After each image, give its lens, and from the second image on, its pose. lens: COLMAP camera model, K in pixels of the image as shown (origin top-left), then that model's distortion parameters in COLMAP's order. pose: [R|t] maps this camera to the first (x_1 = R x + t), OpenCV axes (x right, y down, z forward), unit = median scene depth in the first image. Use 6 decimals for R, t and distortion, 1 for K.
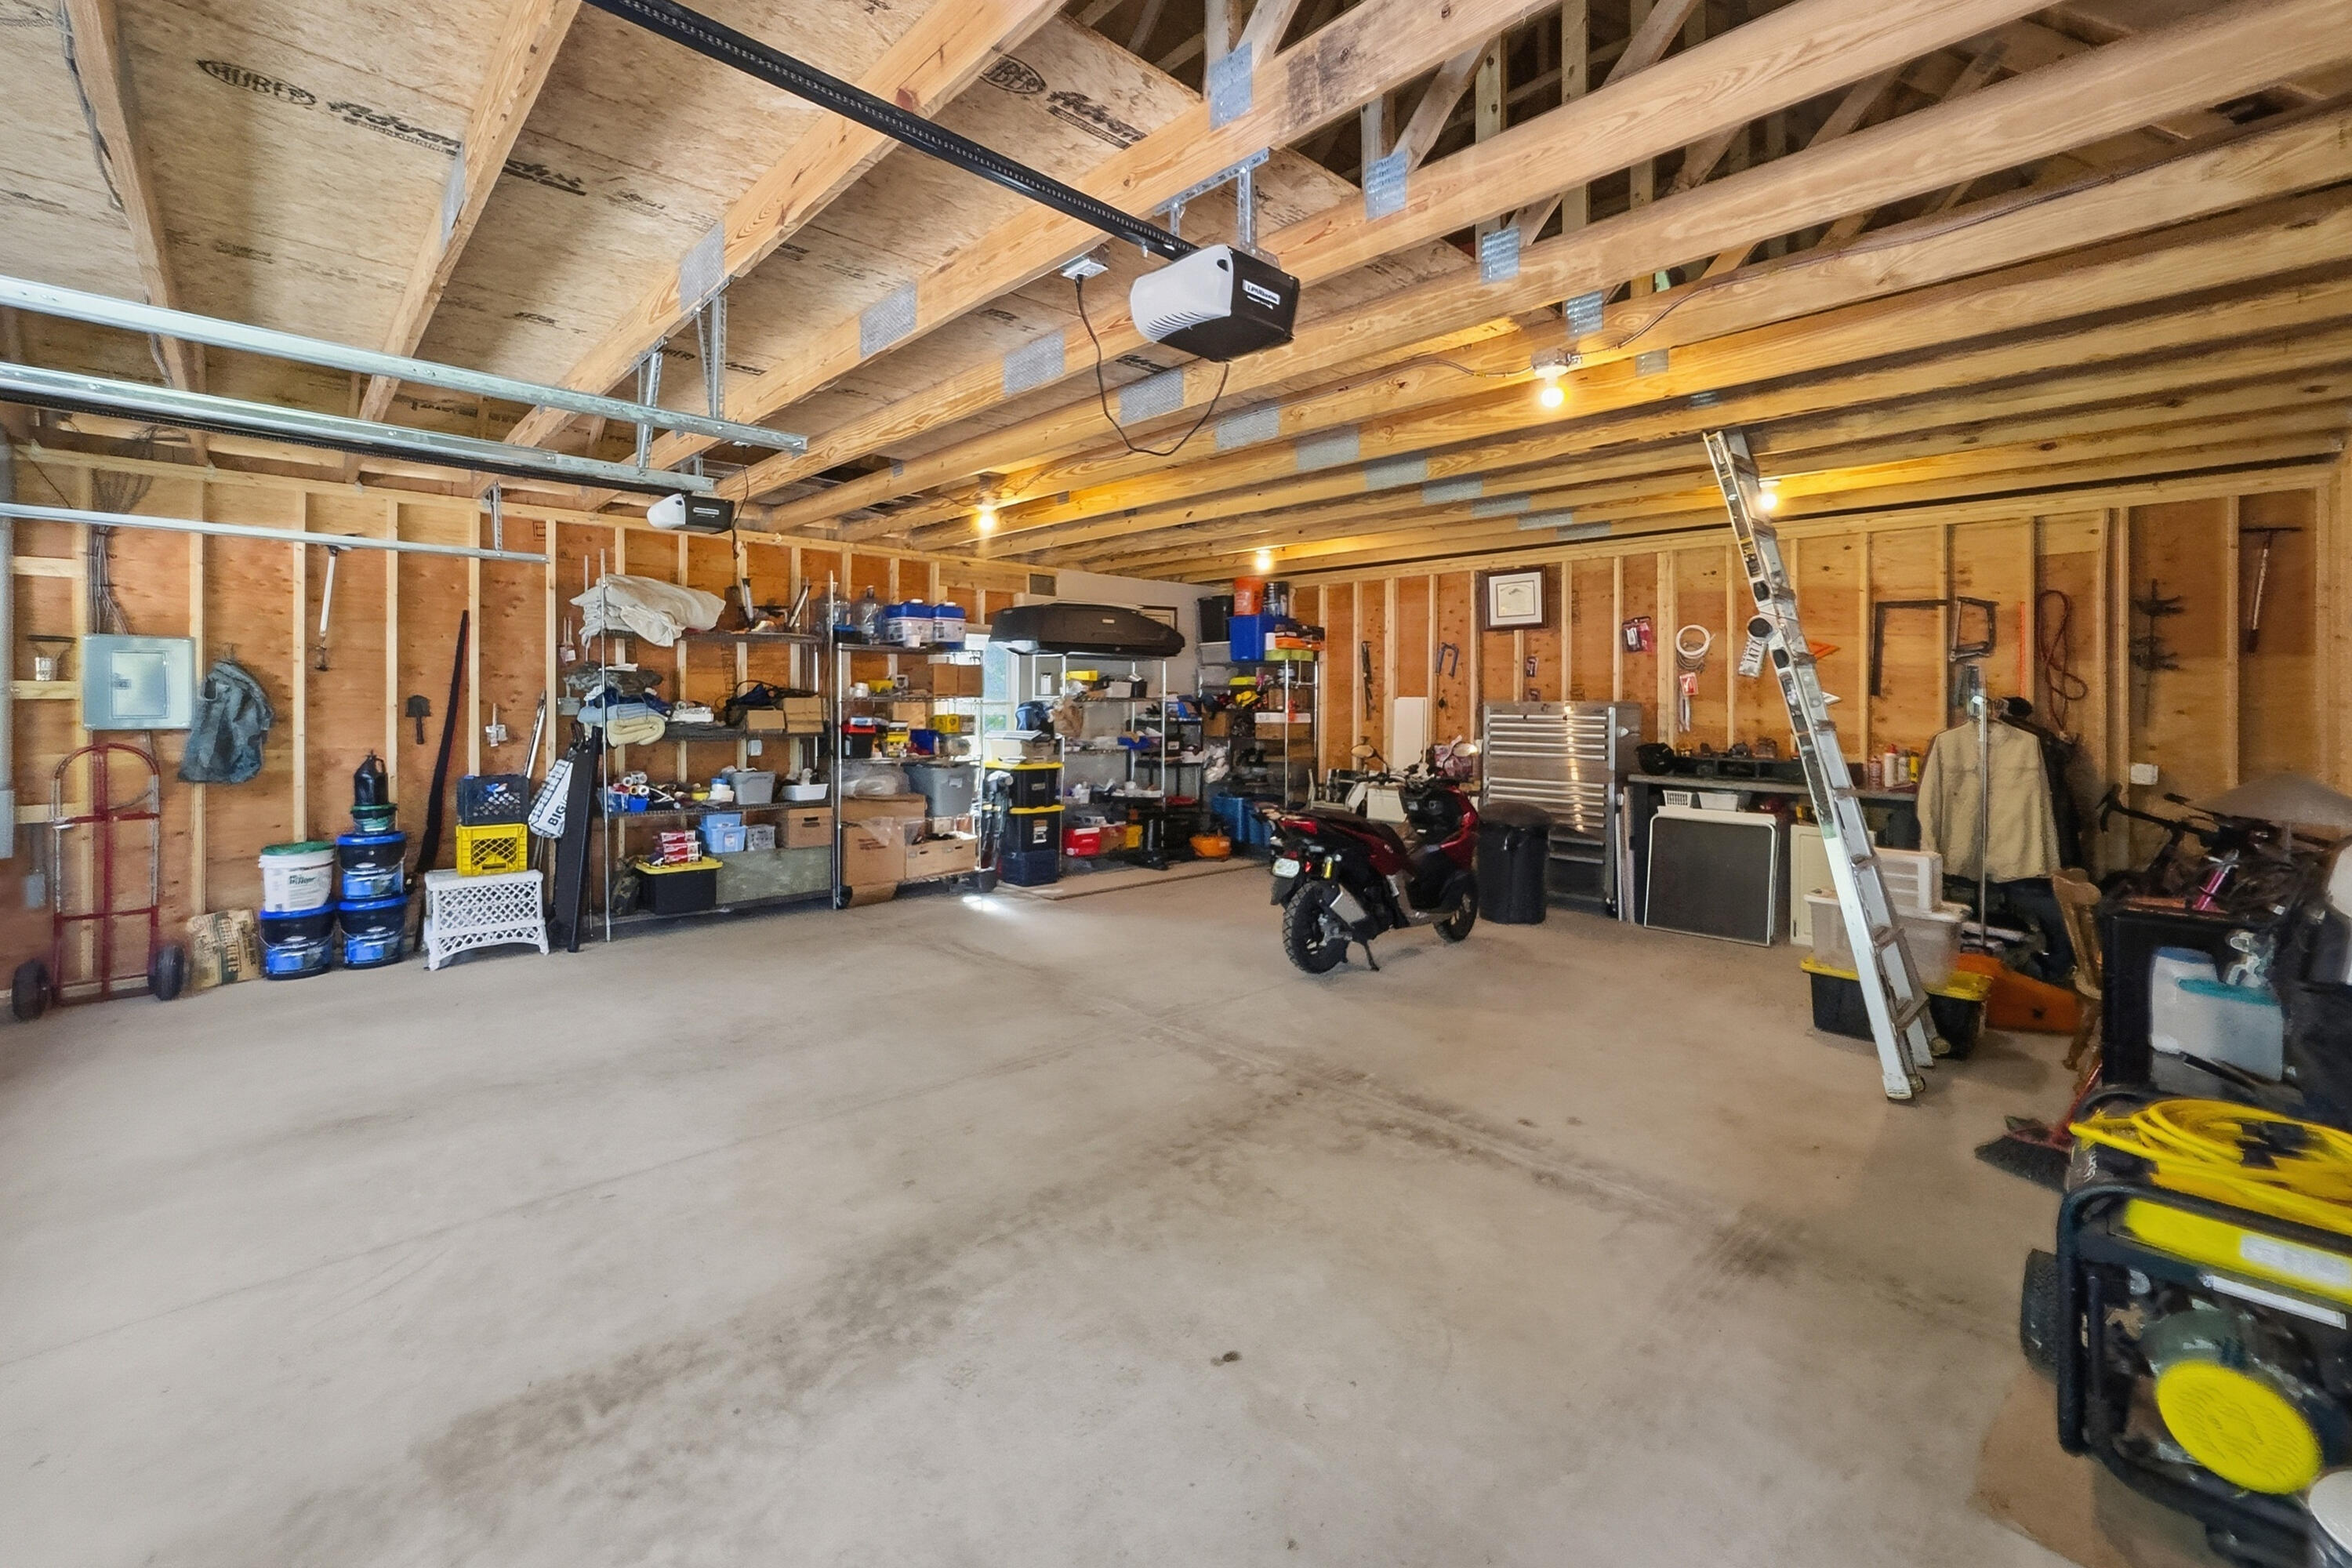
lens RADIAL K [[986.2, 0, 1170.8], [0, 986.2, 701.2], [0, 0, 1]] dist [0.018637, 0.000243]
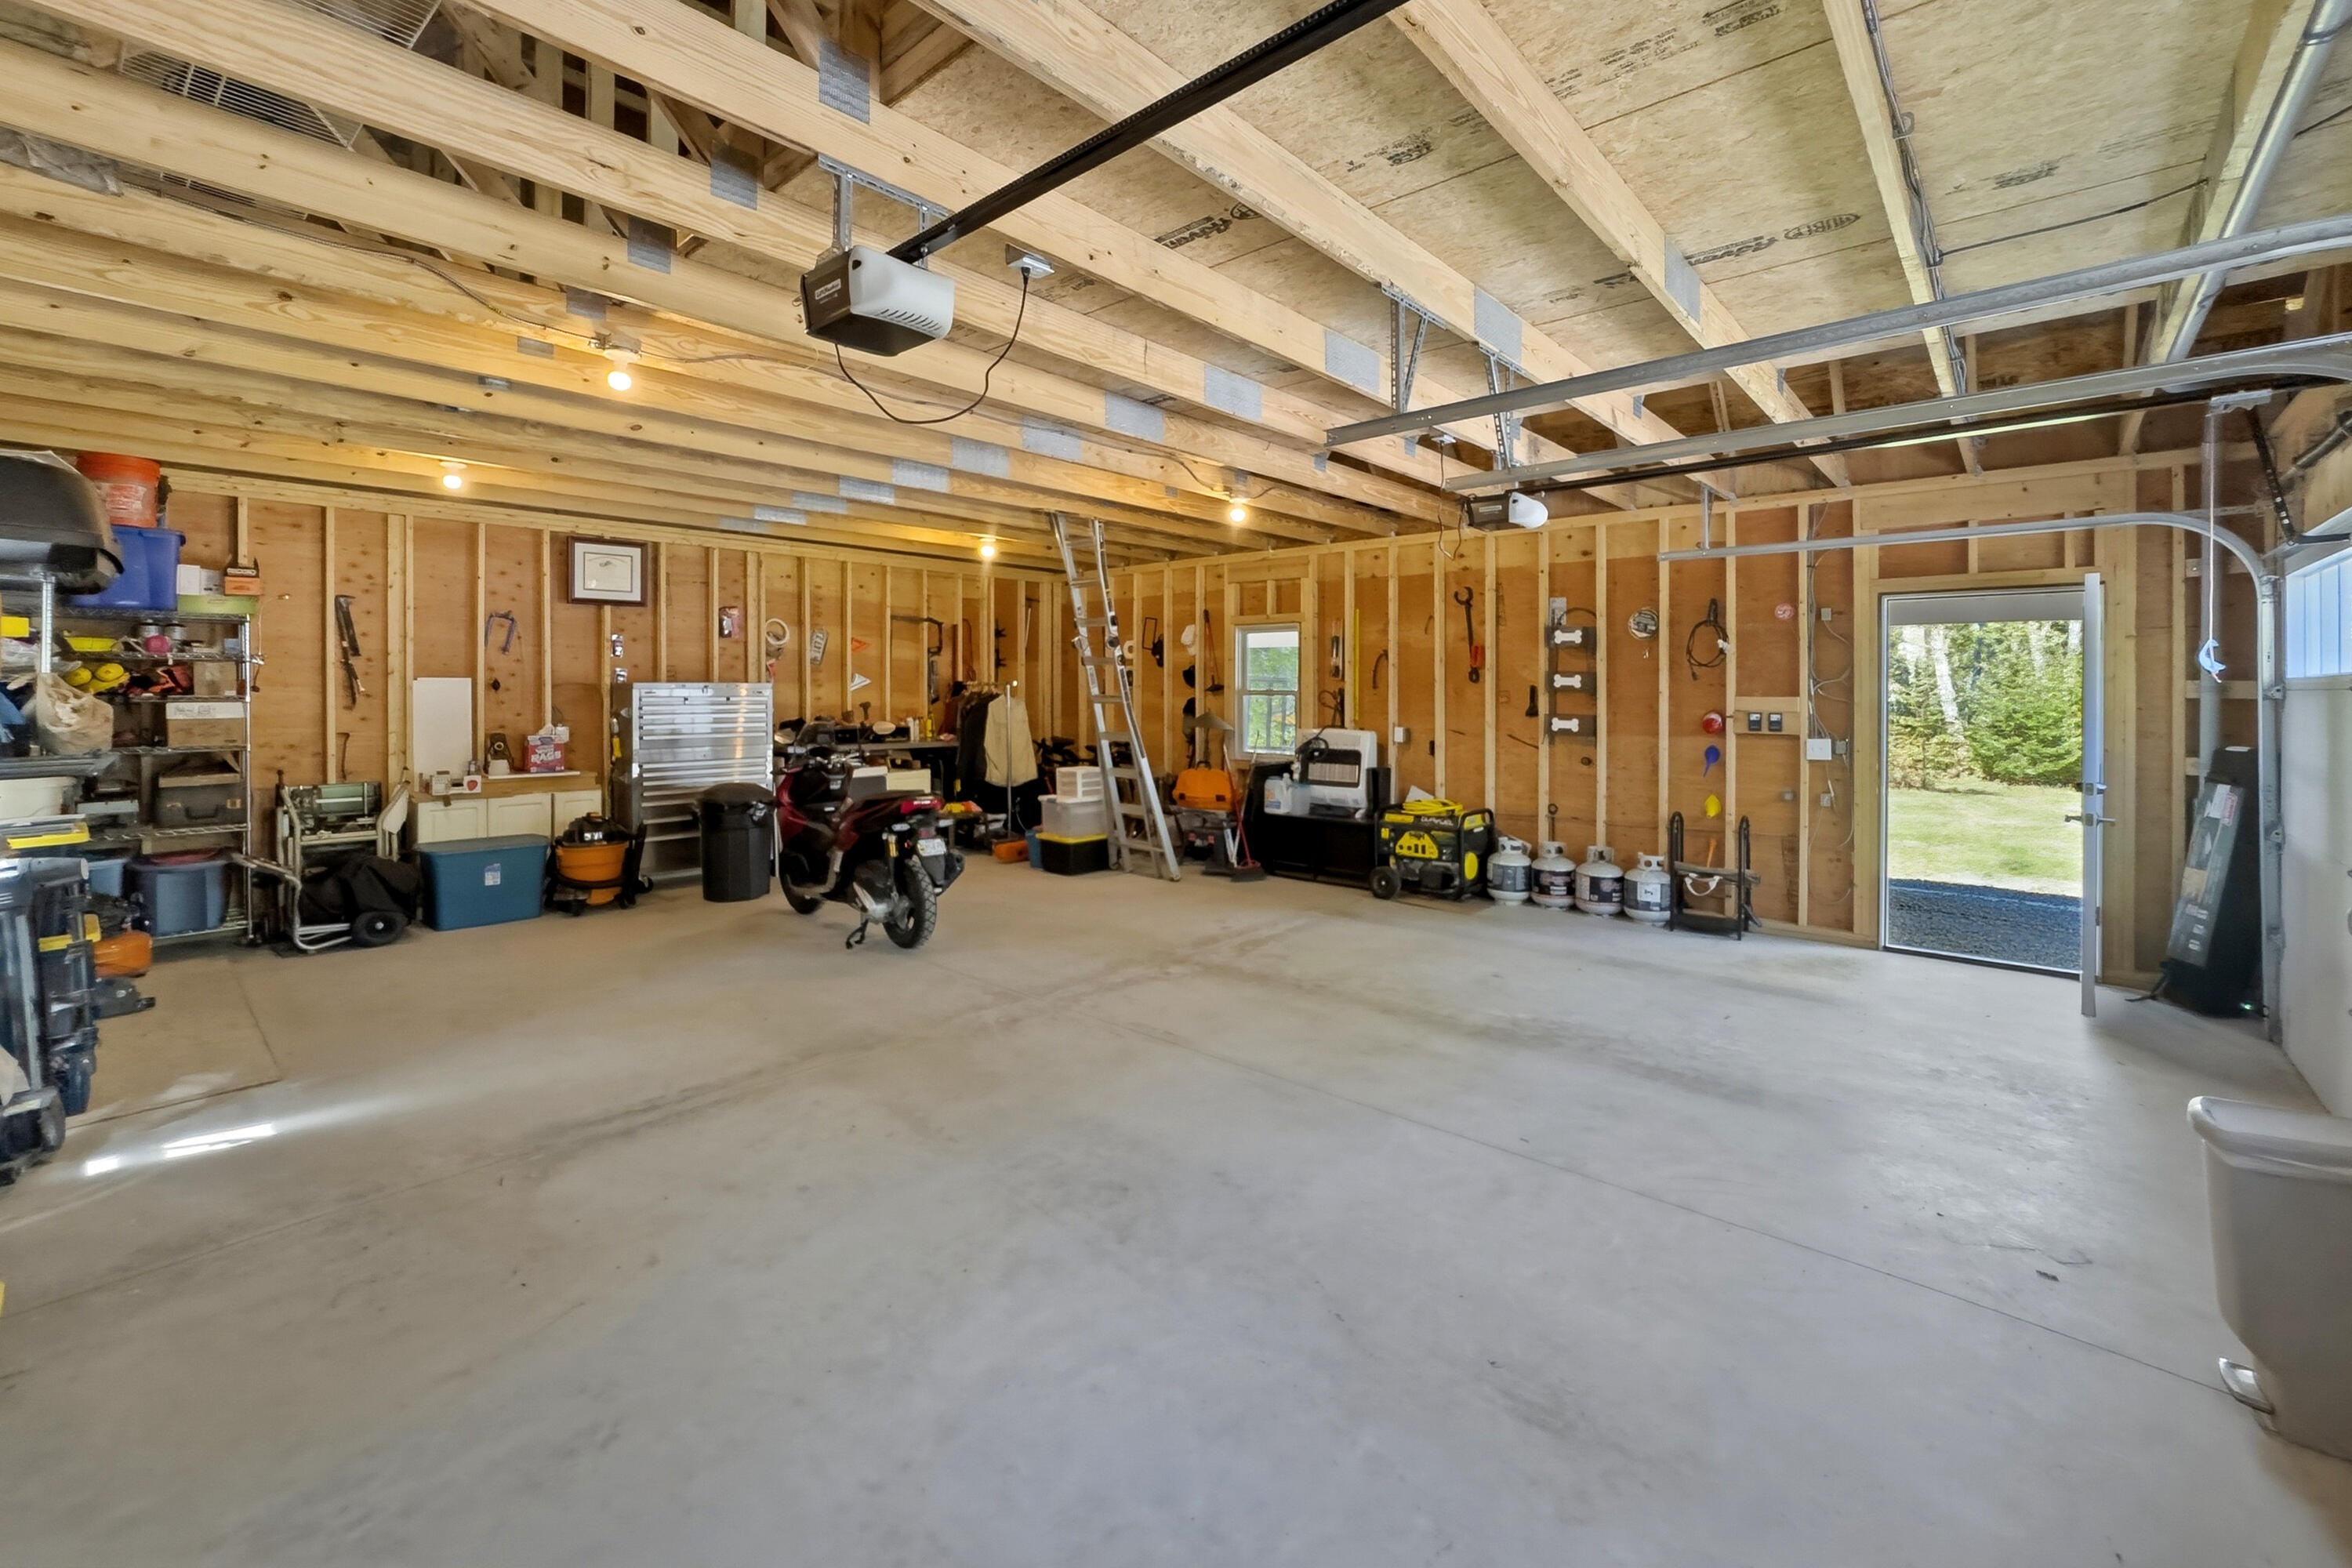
lens RADIAL K [[958.1, 0, 1153.5], [0, 958.1, 686.1], [0, 0, 1]] dist [-0.016763, 0.001232]
pose [[-0.073084, -0.010085, 0.997275, -0.653410], [-0.000389, 0.999949, 0.010083, -0.005646], [-0.997326, 0.000349, -0.073085, 0.615087]]
